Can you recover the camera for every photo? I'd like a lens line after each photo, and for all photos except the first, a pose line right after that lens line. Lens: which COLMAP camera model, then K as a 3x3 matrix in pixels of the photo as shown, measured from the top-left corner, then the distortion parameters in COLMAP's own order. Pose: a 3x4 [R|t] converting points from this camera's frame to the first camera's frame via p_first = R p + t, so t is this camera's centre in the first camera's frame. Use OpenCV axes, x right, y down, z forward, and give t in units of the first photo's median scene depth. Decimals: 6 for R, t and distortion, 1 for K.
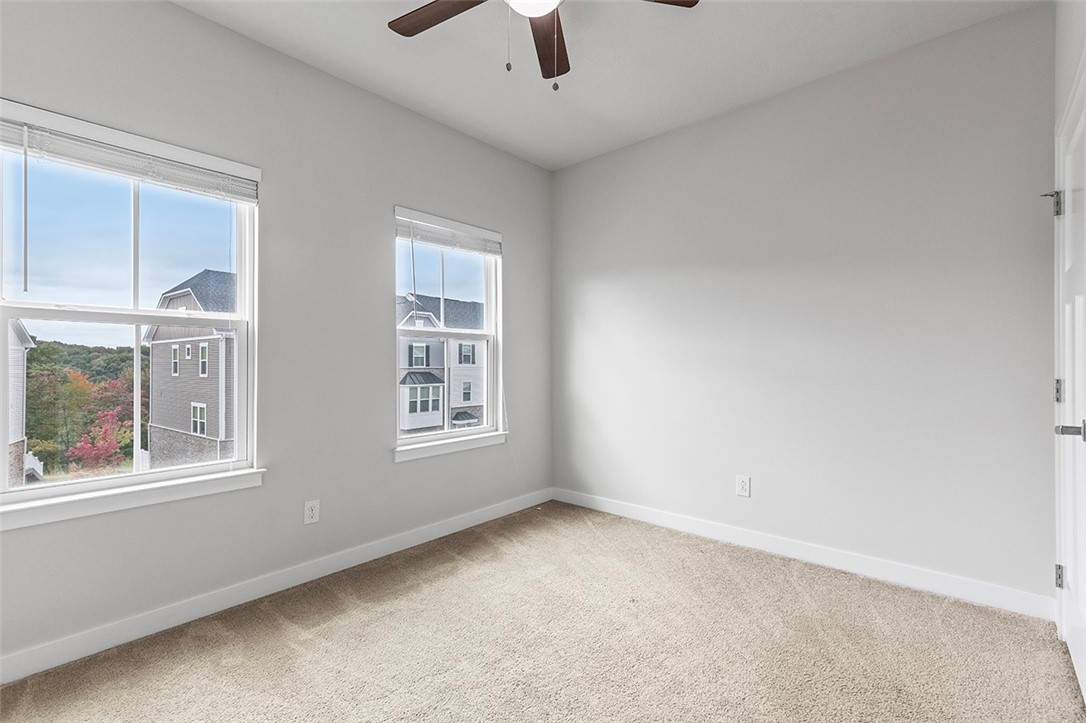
lens RADIAL K [[491.0, 0, 543.3], [0, 491.0, 361.1], [0, 0, 1]] dist [0.012015, -0.004204]
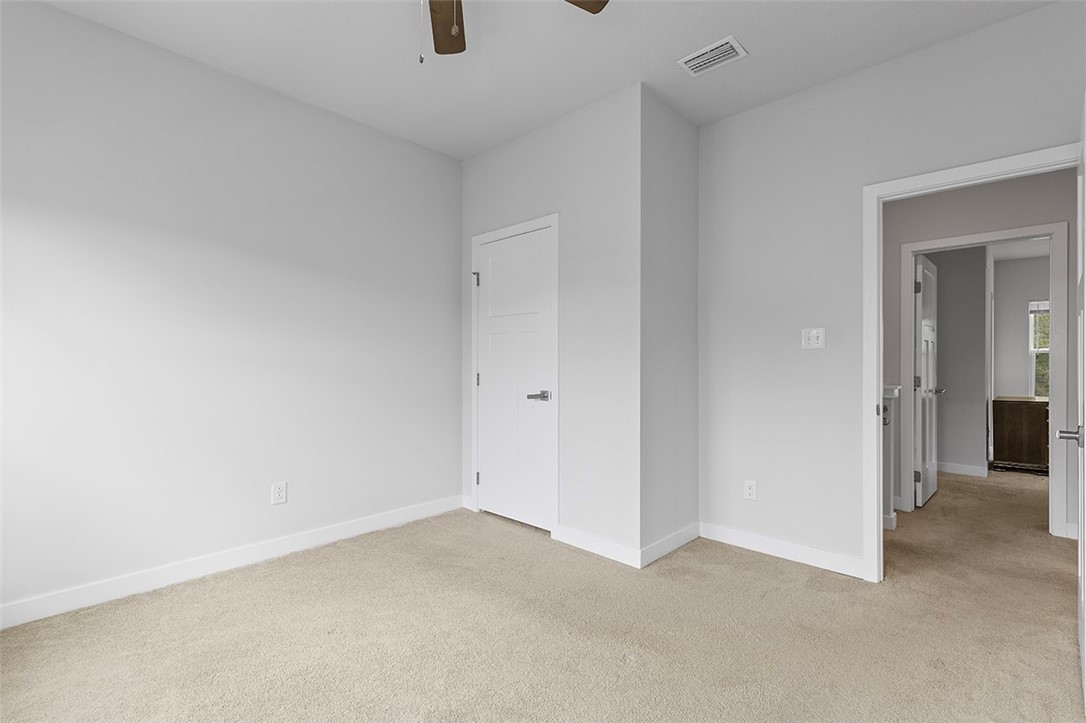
lens RADIAL K [[491.0, 0, 543.6], [0, 491.0, 363.8], [0, 0, 1]] dist [0.012015, -0.004204]
pose [[0.037642, 0.001772, 0.999290, -0.538221], [-0.001403, 0.999998, -0.001720, 0.001394], [-0.999290, -0.001338, 0.037644, 0.451243]]
